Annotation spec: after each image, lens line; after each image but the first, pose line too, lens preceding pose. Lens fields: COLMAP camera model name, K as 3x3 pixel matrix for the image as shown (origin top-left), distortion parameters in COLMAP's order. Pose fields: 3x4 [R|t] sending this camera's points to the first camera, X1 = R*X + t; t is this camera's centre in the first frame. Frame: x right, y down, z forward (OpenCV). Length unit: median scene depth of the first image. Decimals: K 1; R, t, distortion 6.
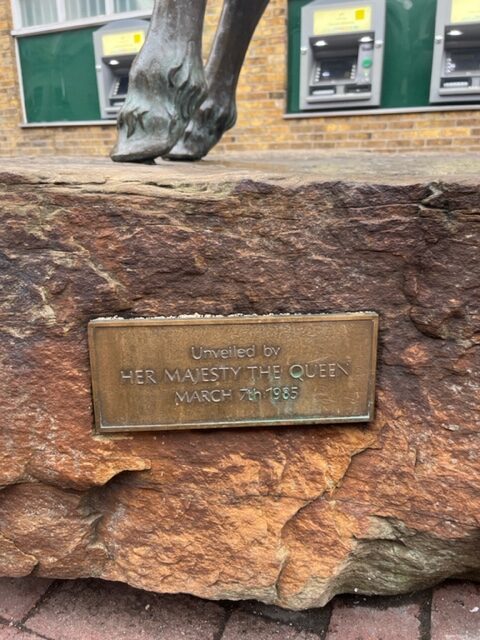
lens RADIAL K [[485.1, 0, 233.3], [0, 485.1, 324.5], [0, 0, 1]] dist [0.054864, -0.064496]
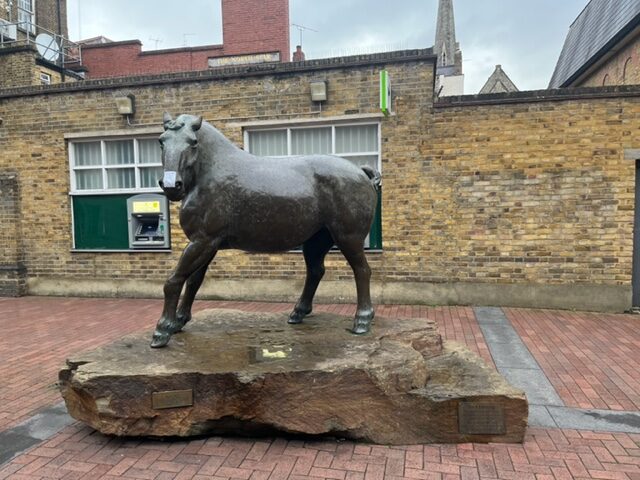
lens RADIAL K [[485.1, 0, 317.7], [0, 485.1, 242.3], [0, 0, 1]] dist [0.054864, -0.064496]
pose [[0.988655, -0.015565, 0.149398, 0.104230], [0.053529, 0.965824, -0.253610, -0.018712], [-0.140345, 0.258730, 0.955700, -0.655924]]
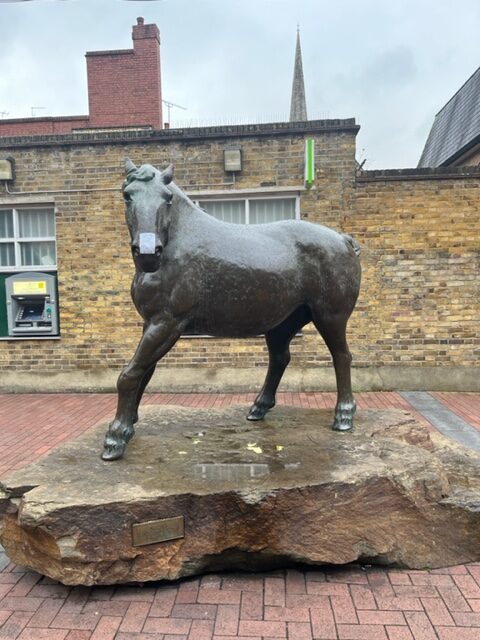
lens RADIAL K [[485.1, 0, 238.6], [0, 485.1, 323.7], [0, 0, 1]] dist [0.054864, -0.064496]
pose [[0.956805, -0.024557, 0.289693, -0.064349], [0.100521, 0.962916, -0.250378, -0.065423], [-0.272801, 0.268683, 0.923791, -0.477249]]
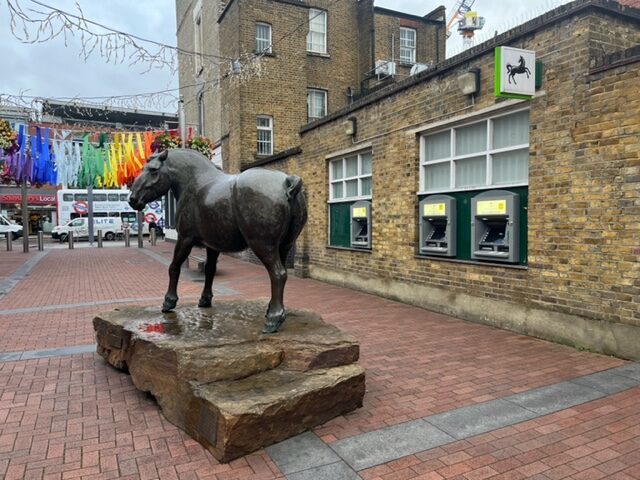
lens RADIAL K [[485.1, 0, 317.7], [0, 485.1, 239.7], [0, 0, 1]] dist [0.054864, -0.064496]
pose [[0.724832, 0.033807, -0.688096, 1.039936], [-0.217858, 0.958788, -0.182382, -0.103669], [0.653572, 0.282103, 0.702326, -0.424678]]
